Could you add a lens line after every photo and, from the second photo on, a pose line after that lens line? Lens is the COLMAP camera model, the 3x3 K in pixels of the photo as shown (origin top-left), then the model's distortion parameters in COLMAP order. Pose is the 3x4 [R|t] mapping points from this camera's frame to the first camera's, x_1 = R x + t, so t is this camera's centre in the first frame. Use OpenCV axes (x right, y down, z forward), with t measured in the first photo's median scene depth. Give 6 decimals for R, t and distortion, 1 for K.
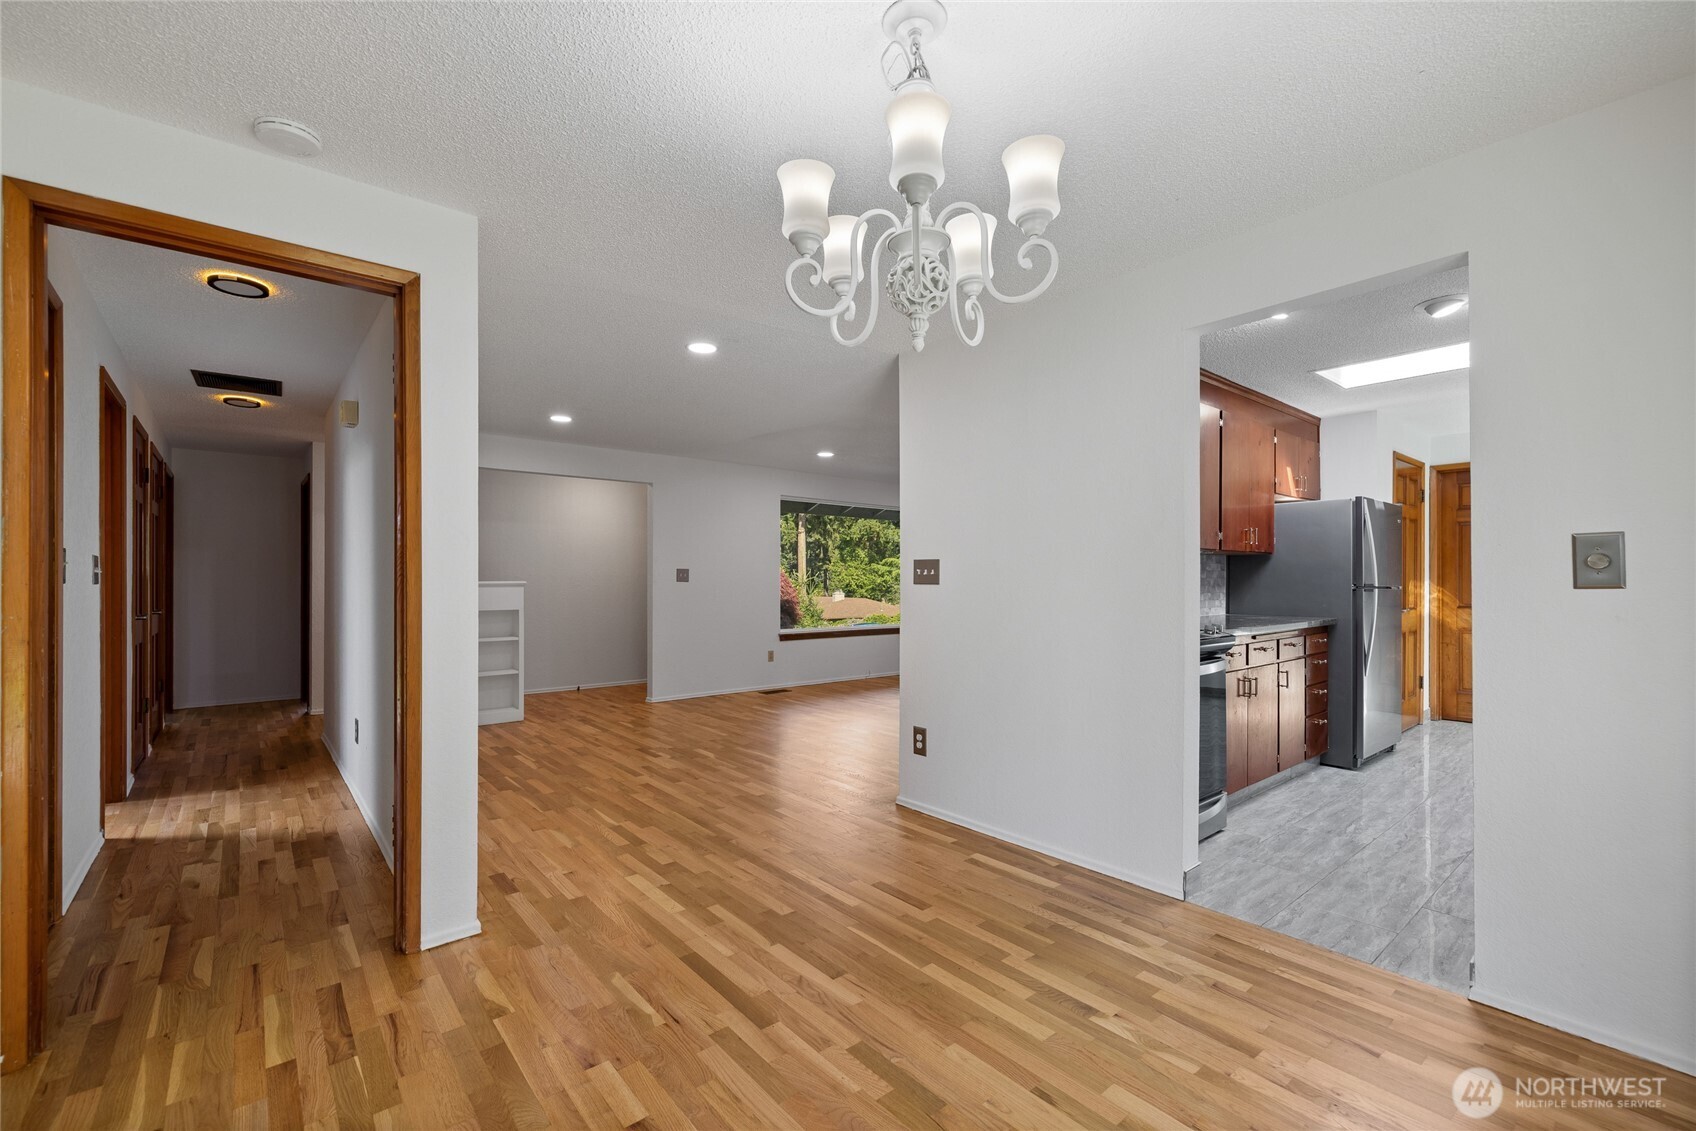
lens RADIAL K [[726.6, 0, 846.8], [0, 726.6, 575.3], [0, 0, 1]] dist [0.003525, 0.000142]
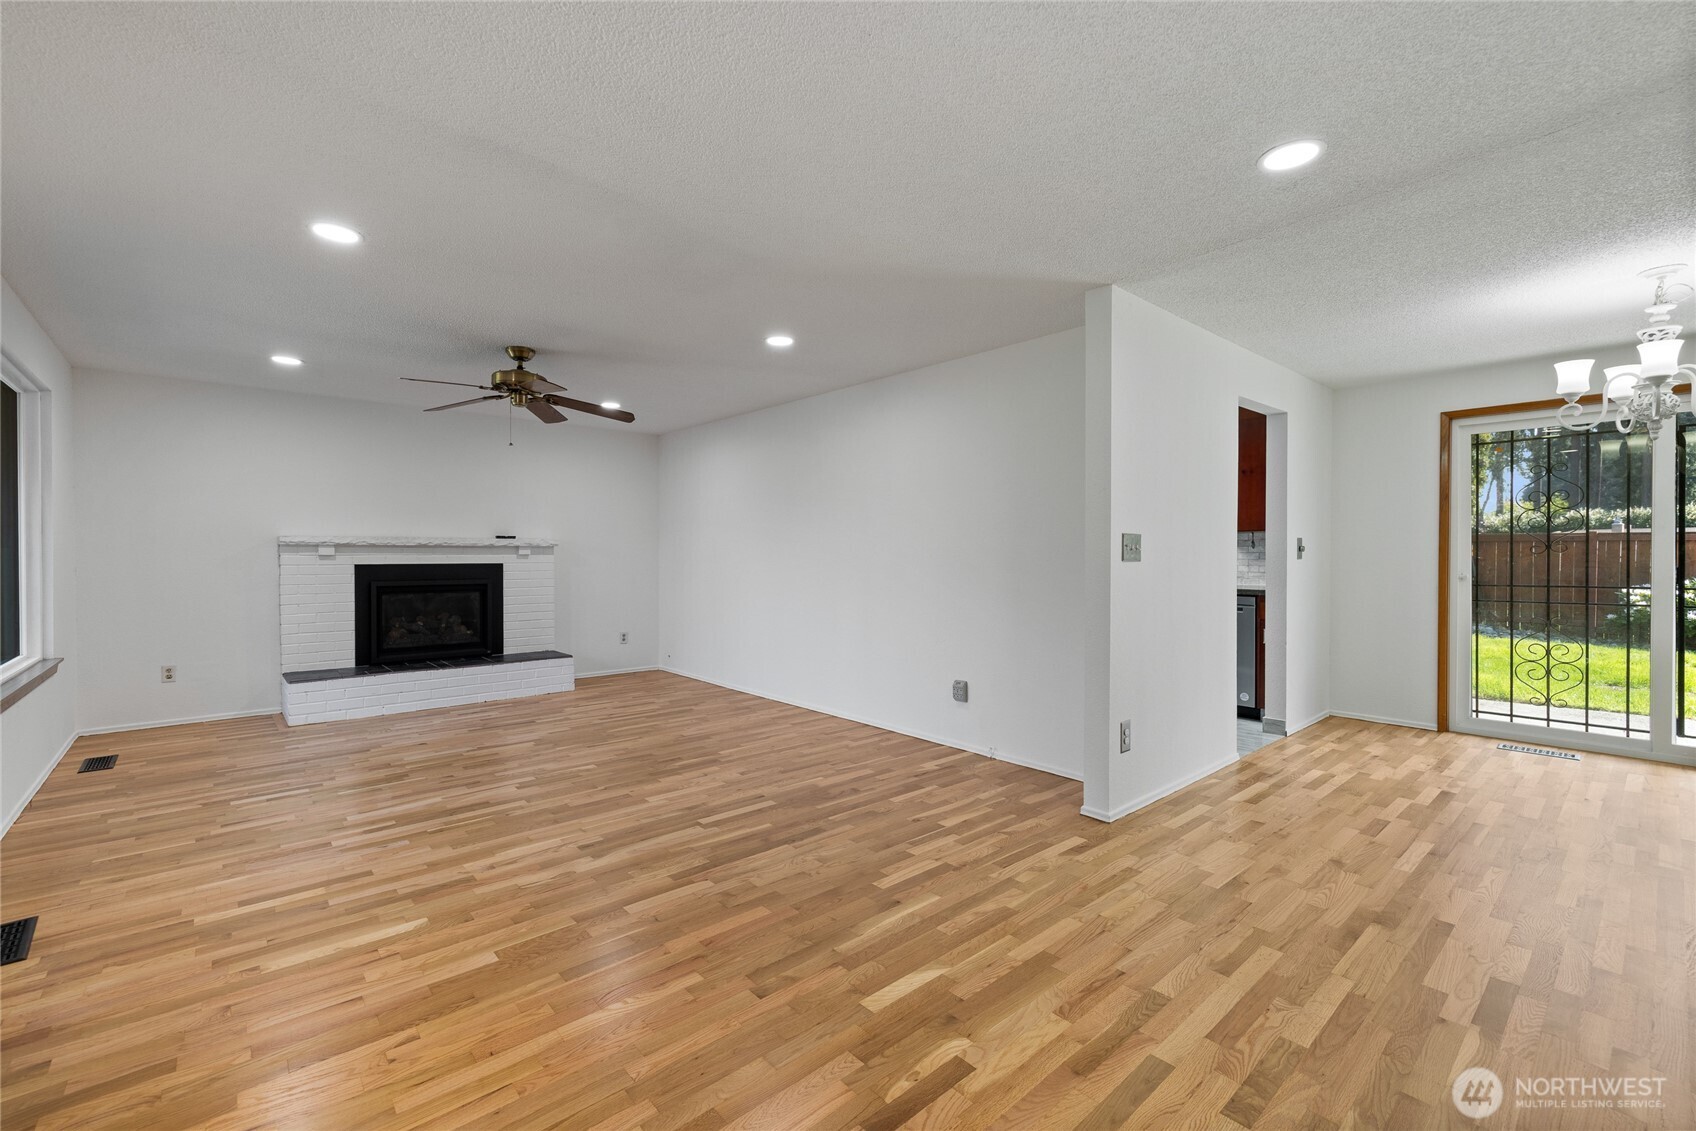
lens RADIAL K [[726.6, 0, 841.5], [0, 726.6, 558.5], [0, 0, 1]] dist [0.003525, 0.000142]
pose [[-0.018681, -0.008090, 0.999793, -0.727258], [-0.006780, 0.999945, 0.007964, 0.013405], [-0.999802, -0.006630, -0.018735, 1.298864]]
